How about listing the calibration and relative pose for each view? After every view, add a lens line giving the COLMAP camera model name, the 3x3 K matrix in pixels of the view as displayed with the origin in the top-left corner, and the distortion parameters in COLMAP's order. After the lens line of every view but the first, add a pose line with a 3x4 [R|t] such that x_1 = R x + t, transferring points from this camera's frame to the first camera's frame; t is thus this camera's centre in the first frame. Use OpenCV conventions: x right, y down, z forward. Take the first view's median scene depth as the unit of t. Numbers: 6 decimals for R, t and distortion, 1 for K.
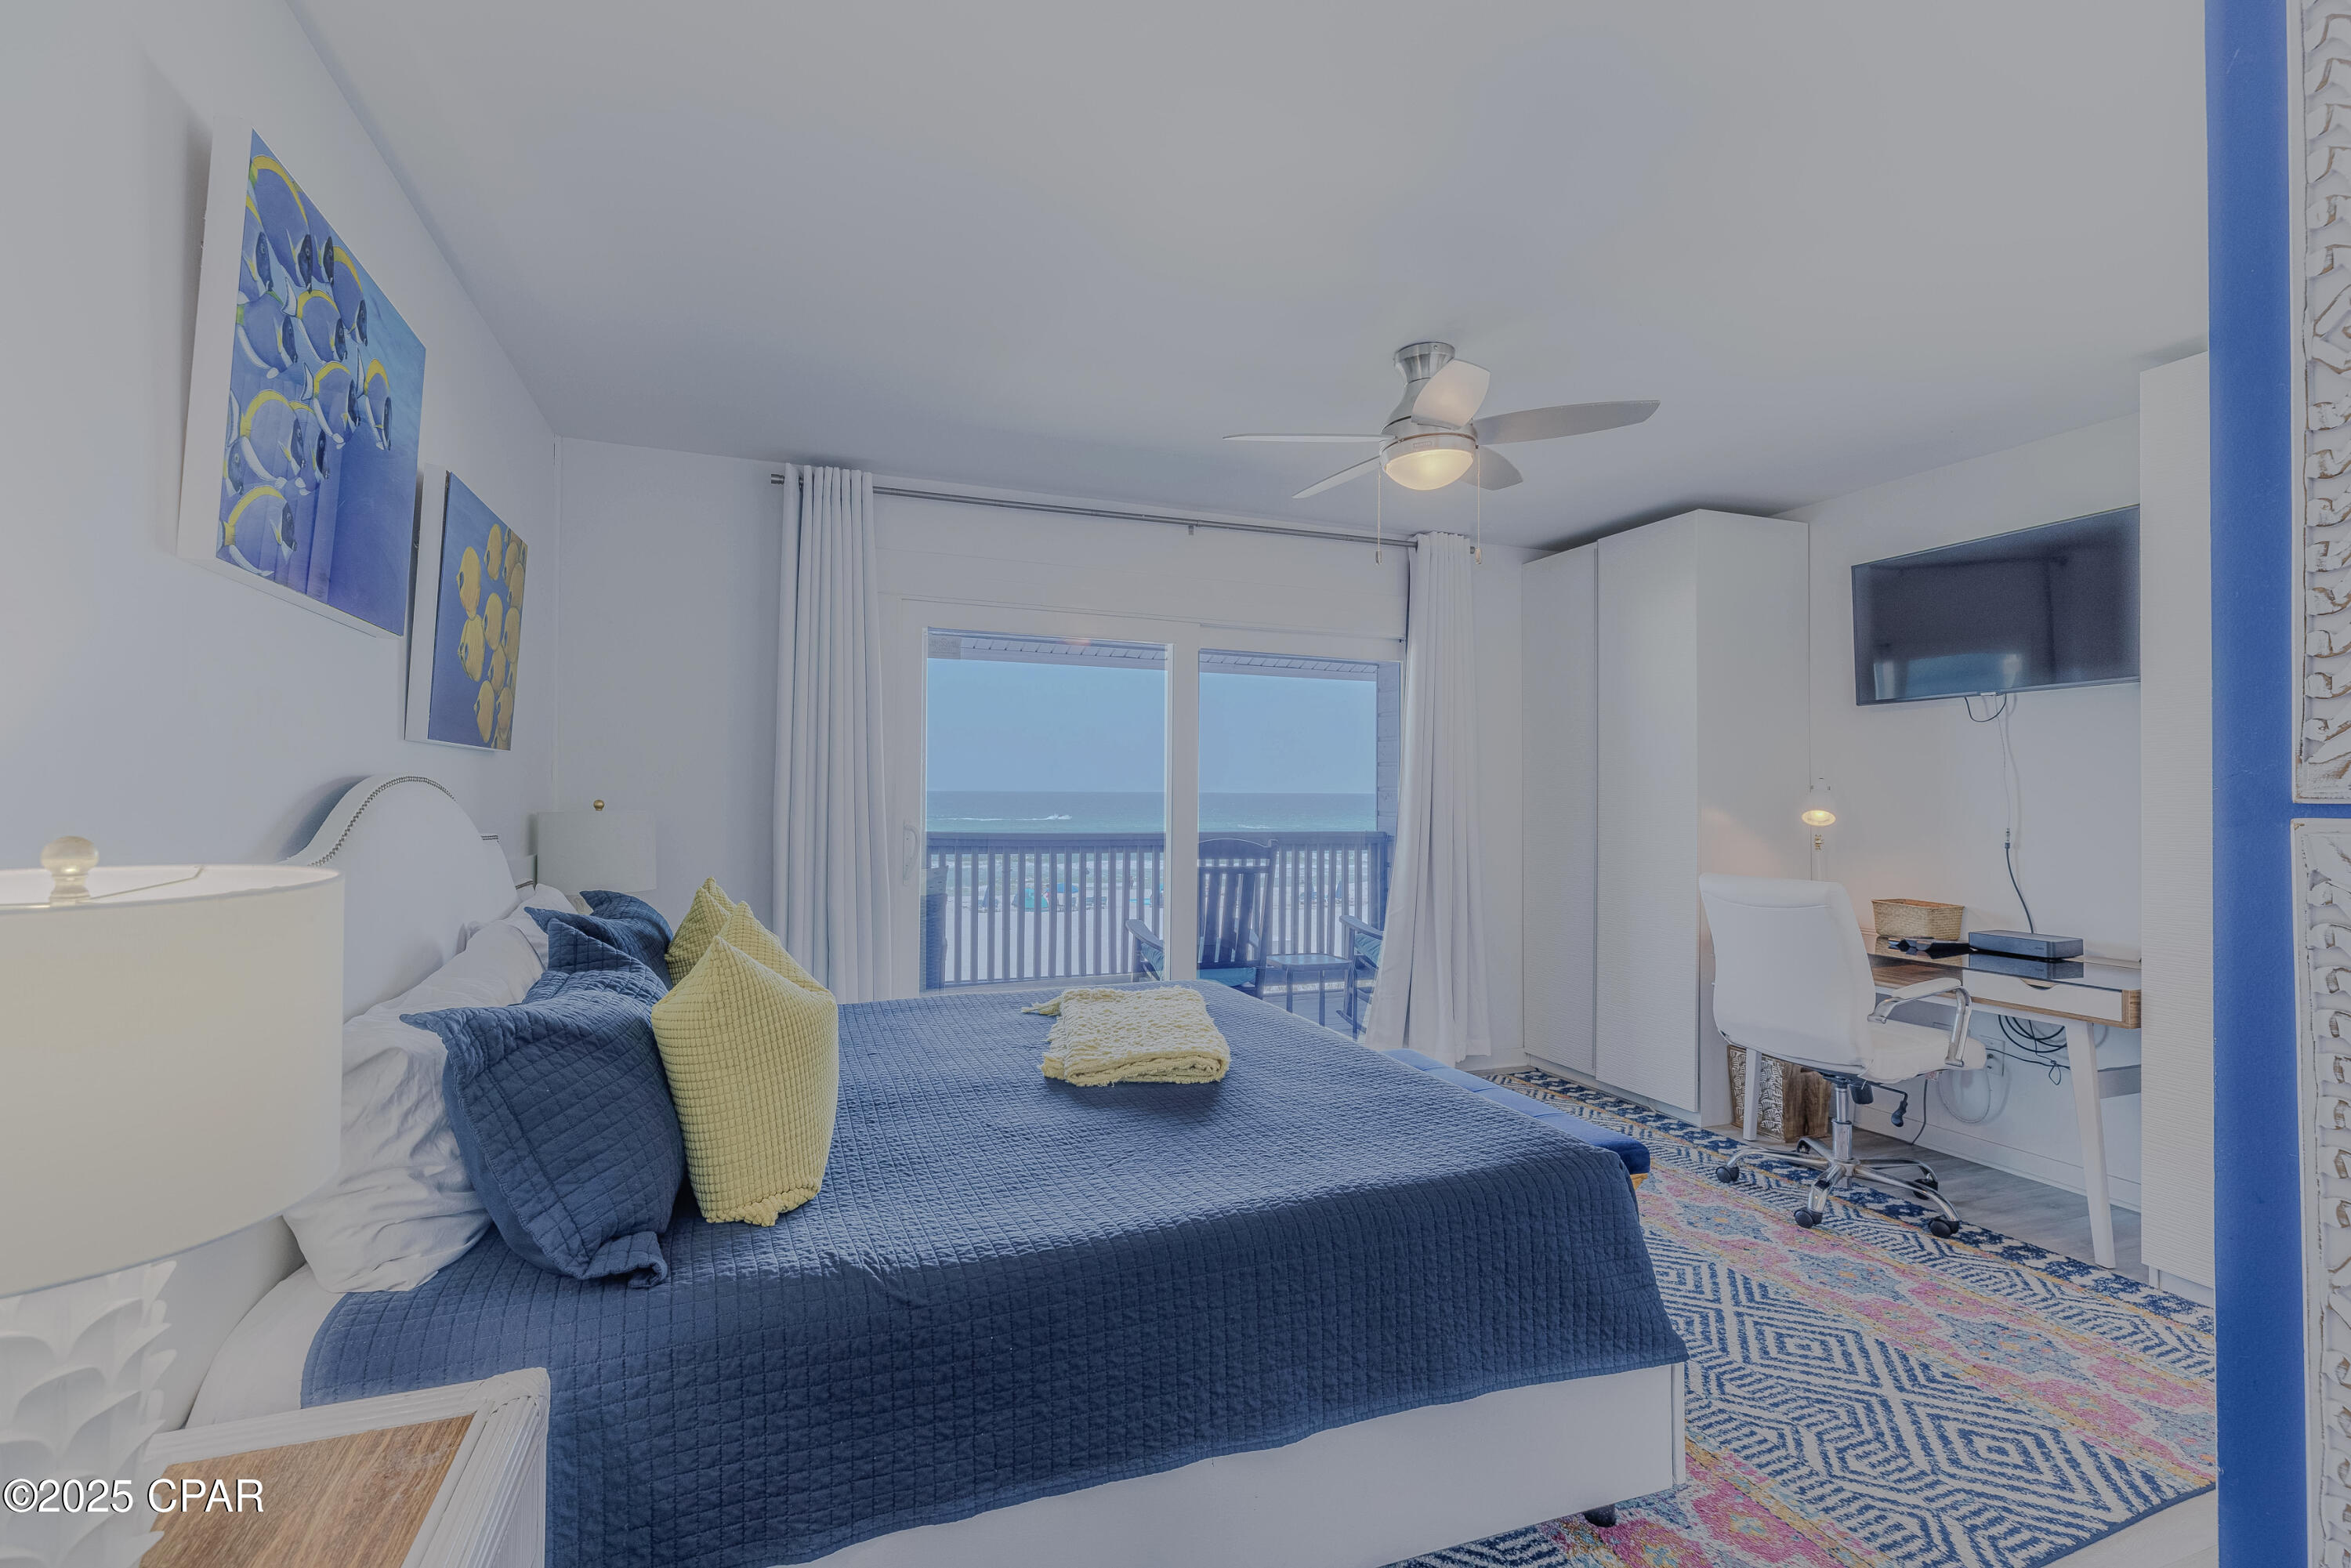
lens RADIAL K [[1050.2, 0, 1161.6], [0, 1050.2, 773.3], [0, 0, 1]] dist [0.007697, -0.001302]
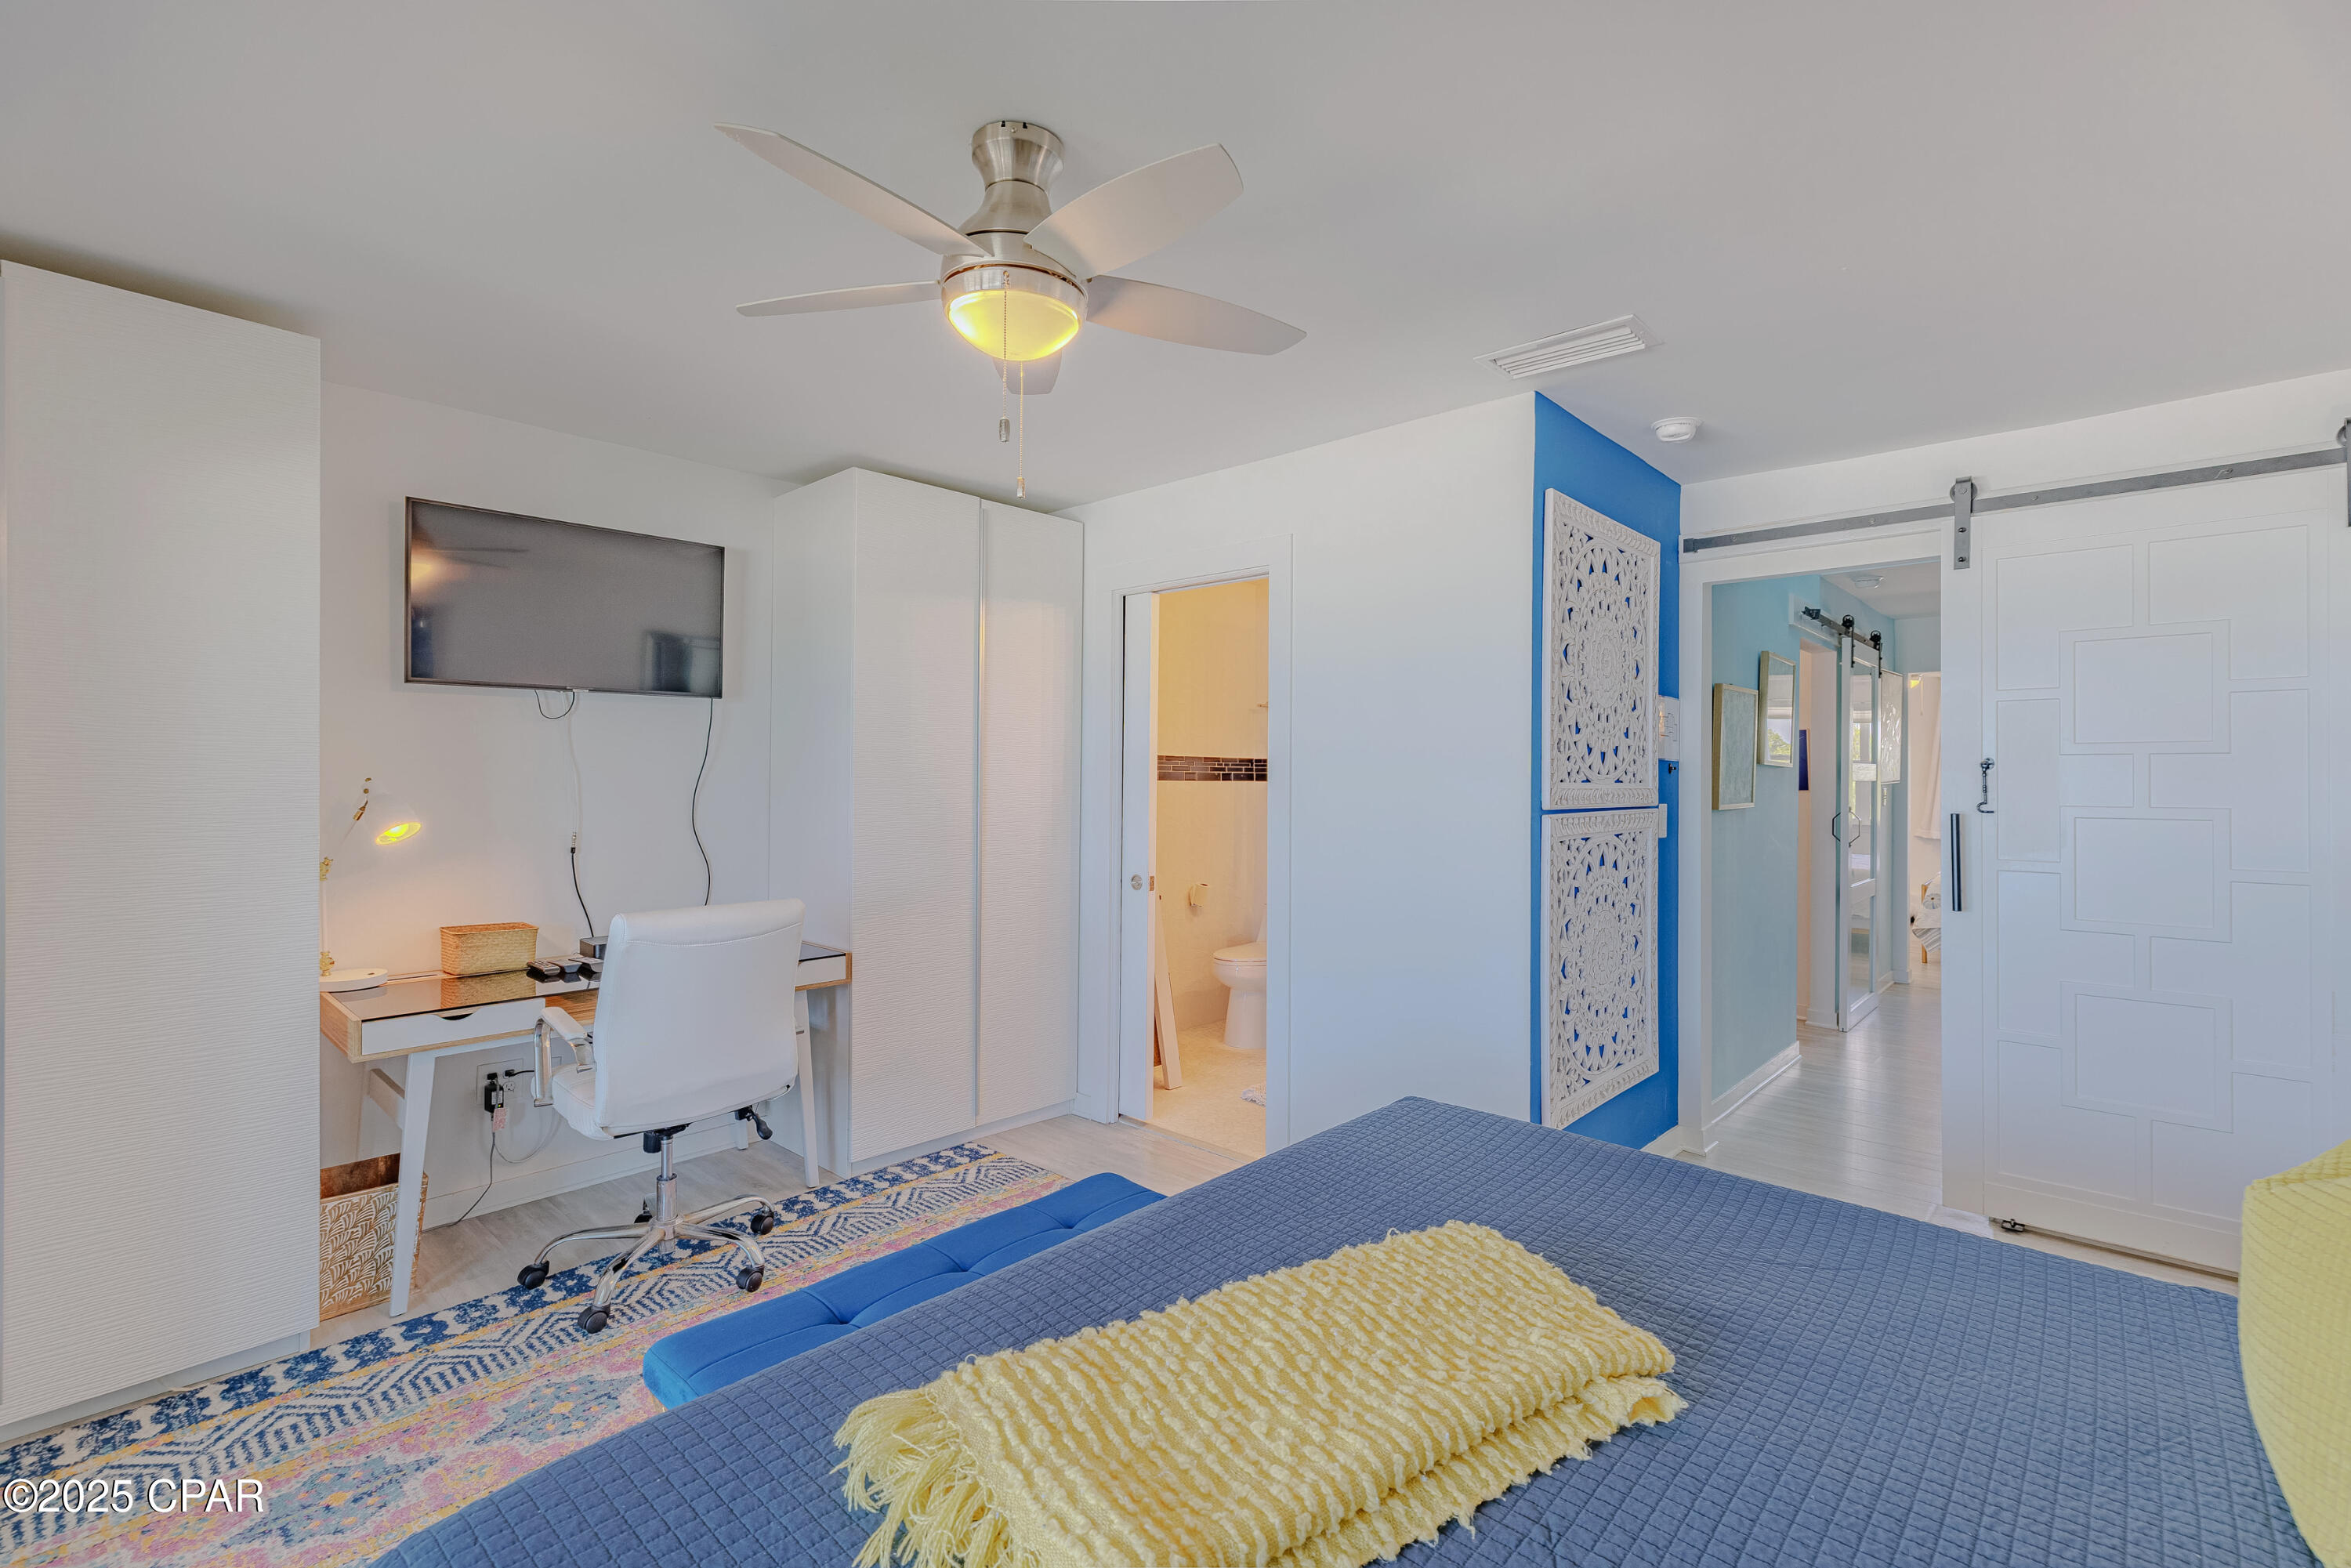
lens RADIAL K [[1050.2, 0, 1167.6], [0, 1050.2, 770.7], [0, 0, 1]] dist [0.007697, -0.001302]
pose [[-0.451341, -0.001677, 0.892350, -0.440646], [-0.024405, 0.999647, -0.010465, -0.009876], [-0.892018, -0.026501, -0.451223, 1.424402]]
